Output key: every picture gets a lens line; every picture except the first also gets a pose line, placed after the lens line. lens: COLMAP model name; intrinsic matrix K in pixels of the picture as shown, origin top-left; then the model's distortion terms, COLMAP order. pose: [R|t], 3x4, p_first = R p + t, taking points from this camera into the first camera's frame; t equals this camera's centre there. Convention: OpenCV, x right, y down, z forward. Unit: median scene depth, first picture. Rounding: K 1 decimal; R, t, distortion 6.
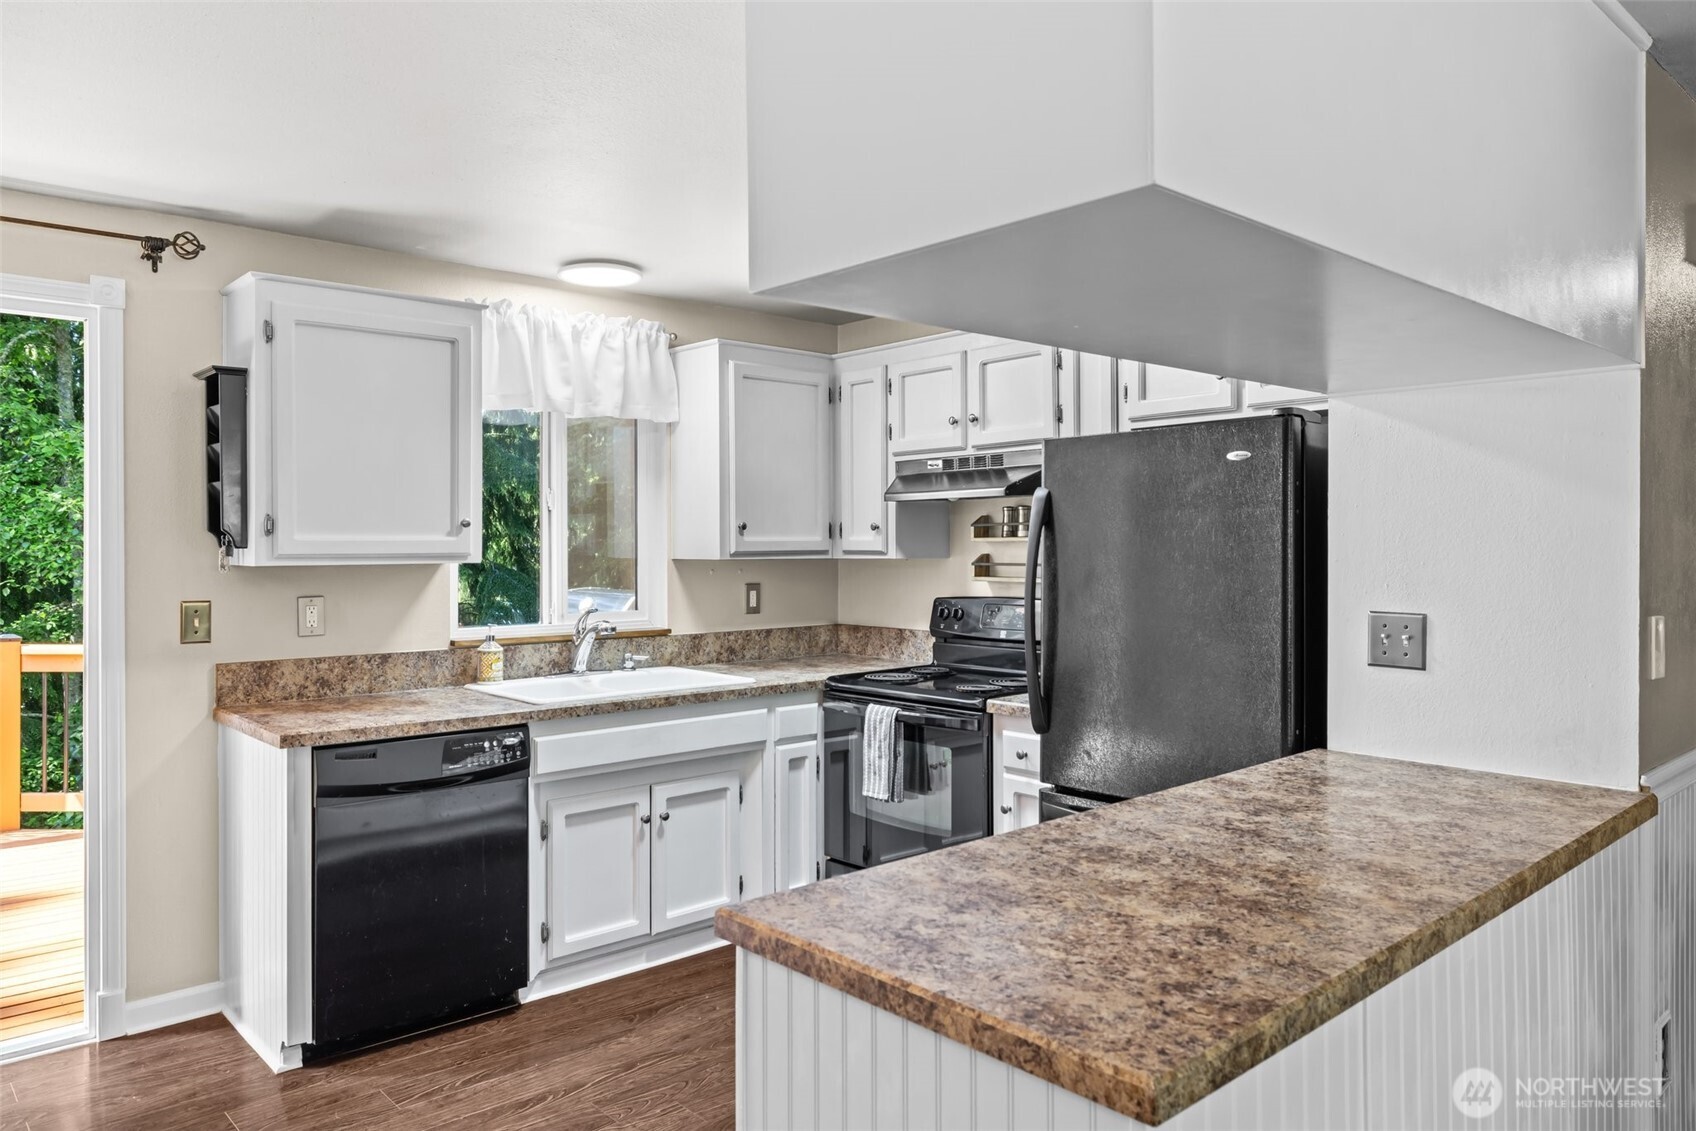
lens RADIAL K [[1169.8, 0, 846.7], [0, 1169.8, 560.8], [0, 0, 1]] dist [0.008615, -0.001473]
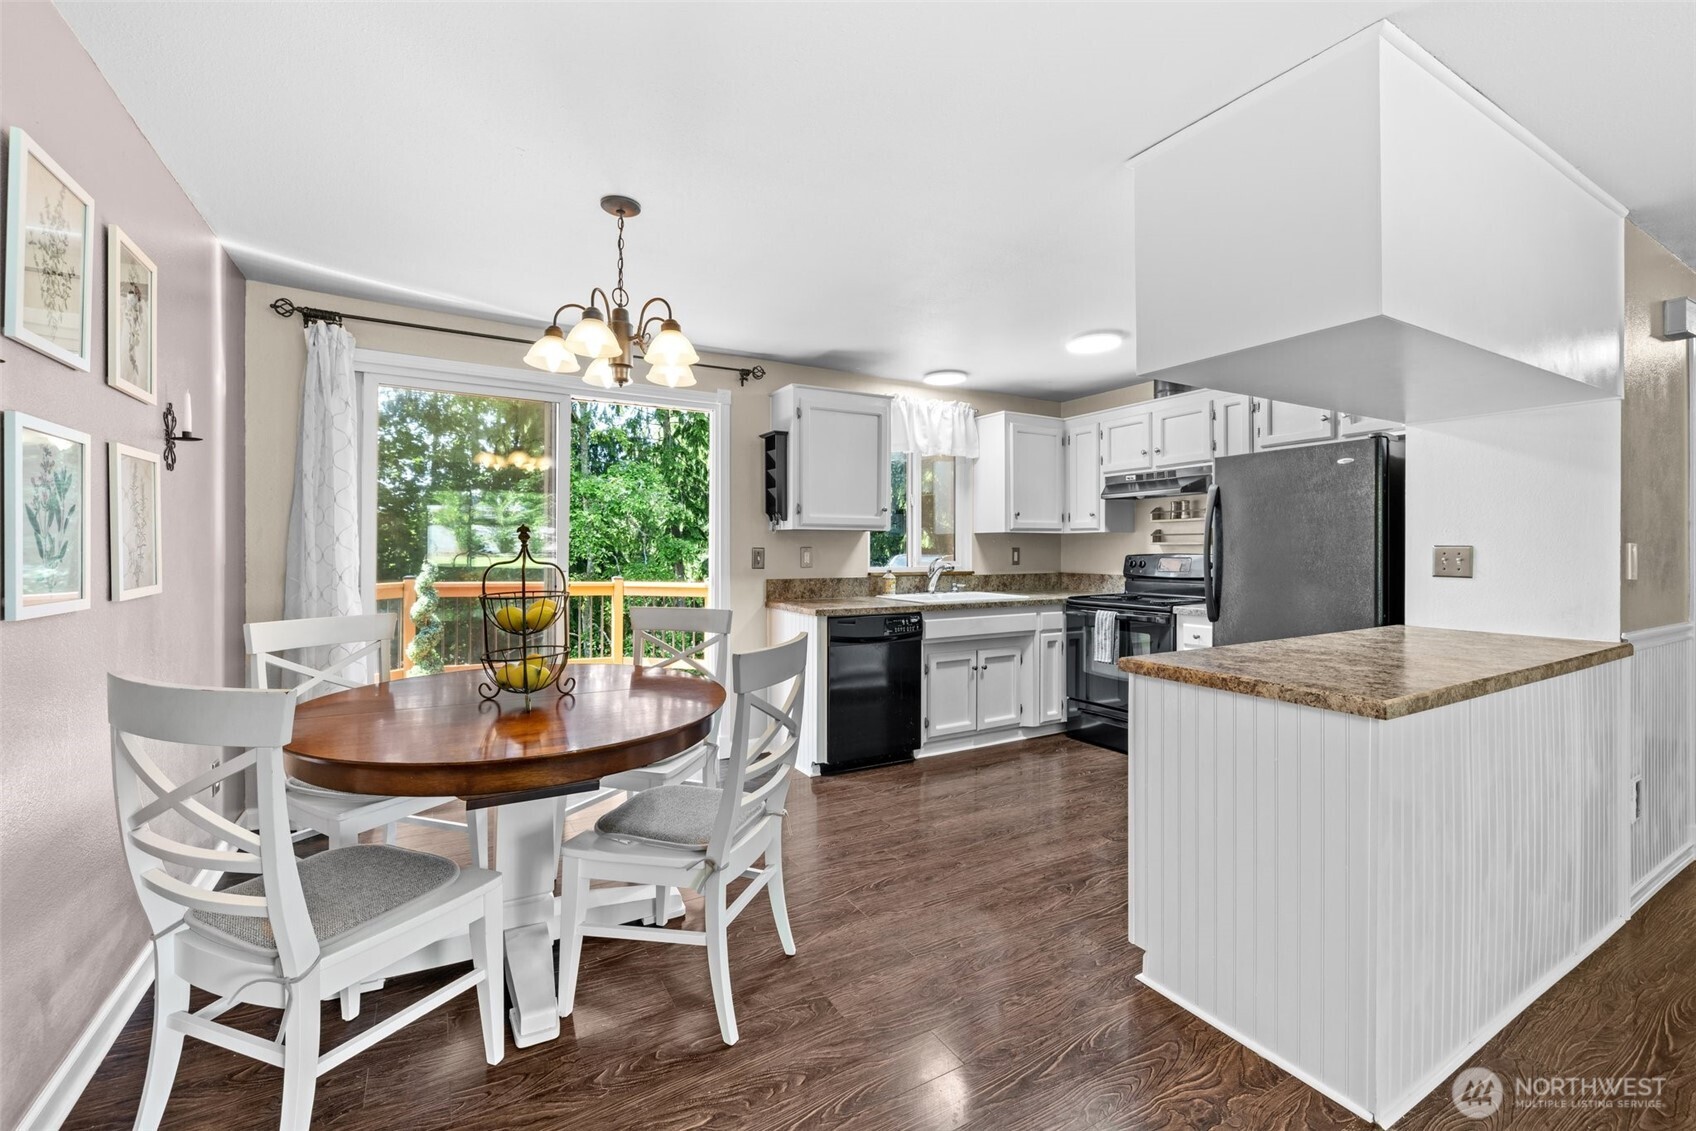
lens RADIAL K [[722.1, 0, 850.5], [0, 722.1, 552.6], [0, 0, 1]] dist [0.005140, 0.000734]
pose [[0.979072, 0.003831, -0.203478, -0.144614], [-0.005182, 0.999968, -0.006107, 0.048881], [0.203448, 0.007034, 0.979061, -0.186342]]
